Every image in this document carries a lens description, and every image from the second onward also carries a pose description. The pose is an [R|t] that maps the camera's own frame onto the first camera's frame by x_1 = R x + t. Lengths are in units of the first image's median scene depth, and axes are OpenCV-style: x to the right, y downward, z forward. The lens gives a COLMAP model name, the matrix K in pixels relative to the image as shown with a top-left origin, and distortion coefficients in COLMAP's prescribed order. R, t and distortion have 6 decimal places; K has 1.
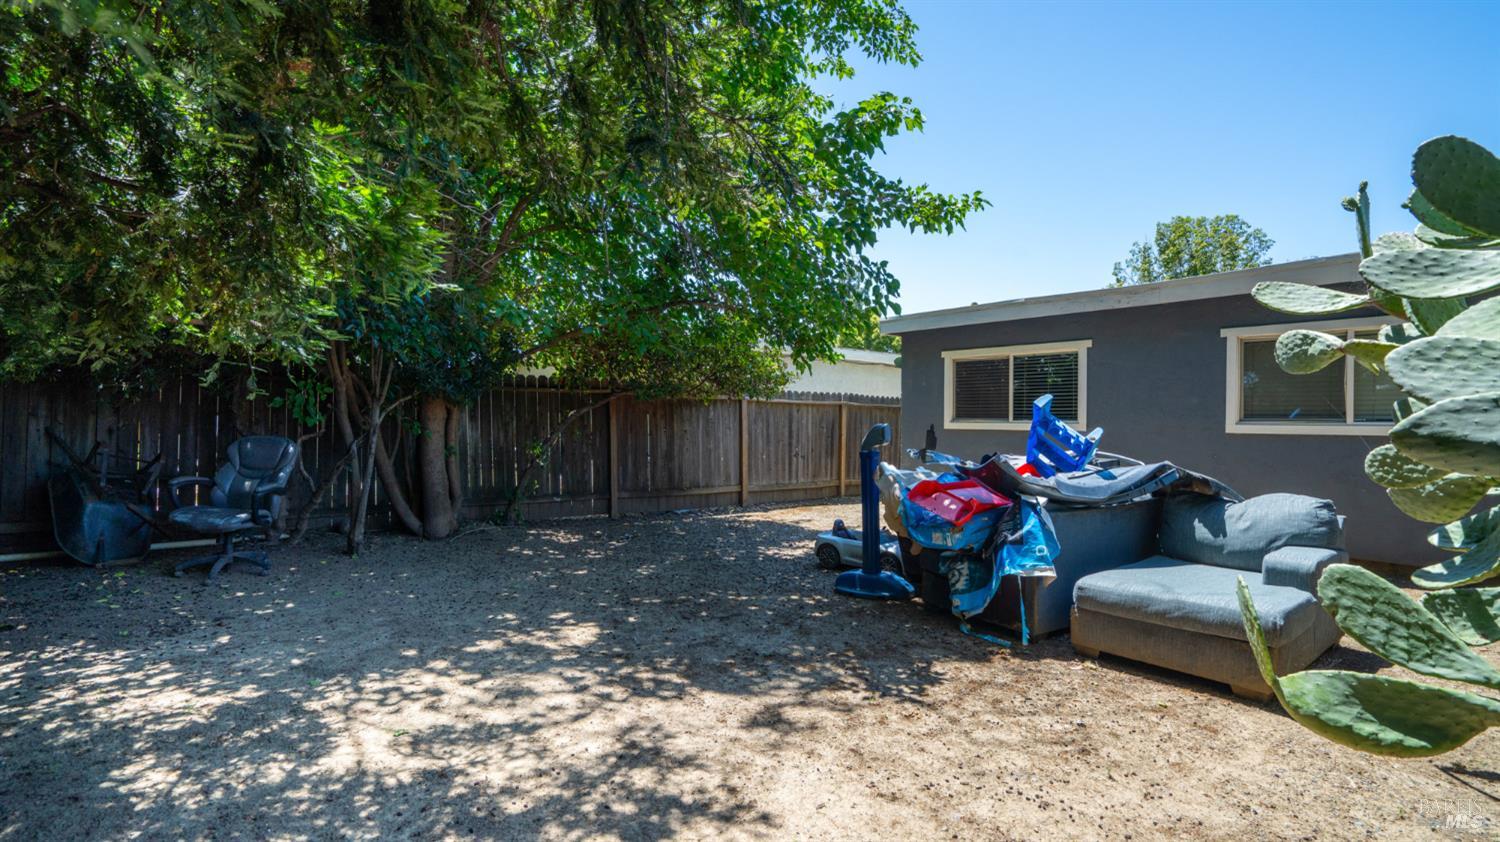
lens RADIAL K [[679.1, 0, 753.4], [0, 679.1, 408.8], [0, 0, 1]] dist [-0.008821, 0.005702]
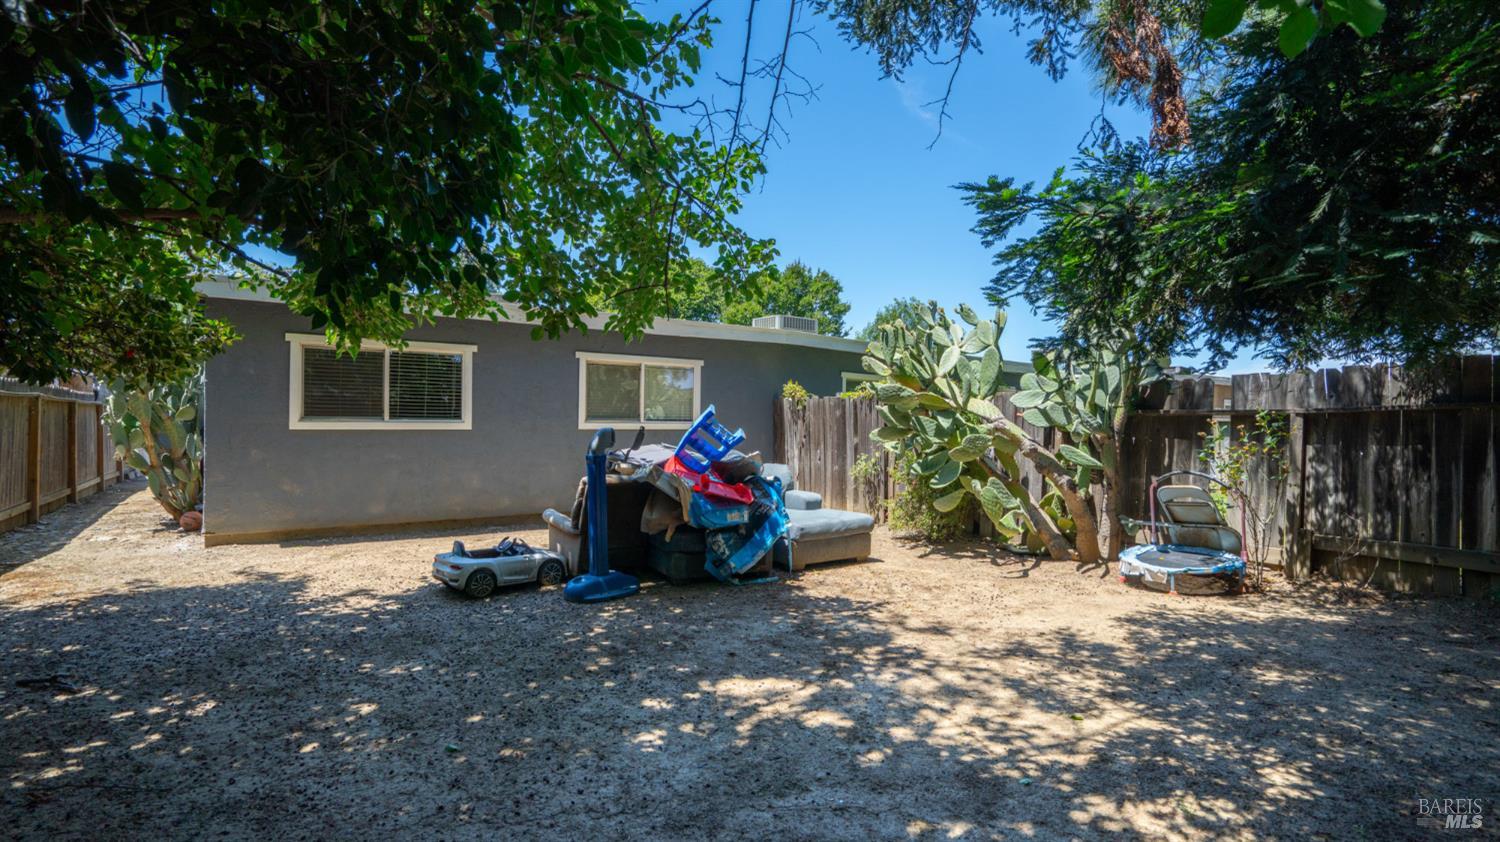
lens RADIAL K [[718.1, 0, 721.1], [0, 718.1, 424.4], [0, 0, 1]] dist [-0.000964, -0.000168]
pose [[0.043866, 0.000589, 0.999037, -1.476583], [-0.037186, 0.999308, 0.001044, 0.024642], [-0.998345, -0.037196, 0.043858, 1.334575]]
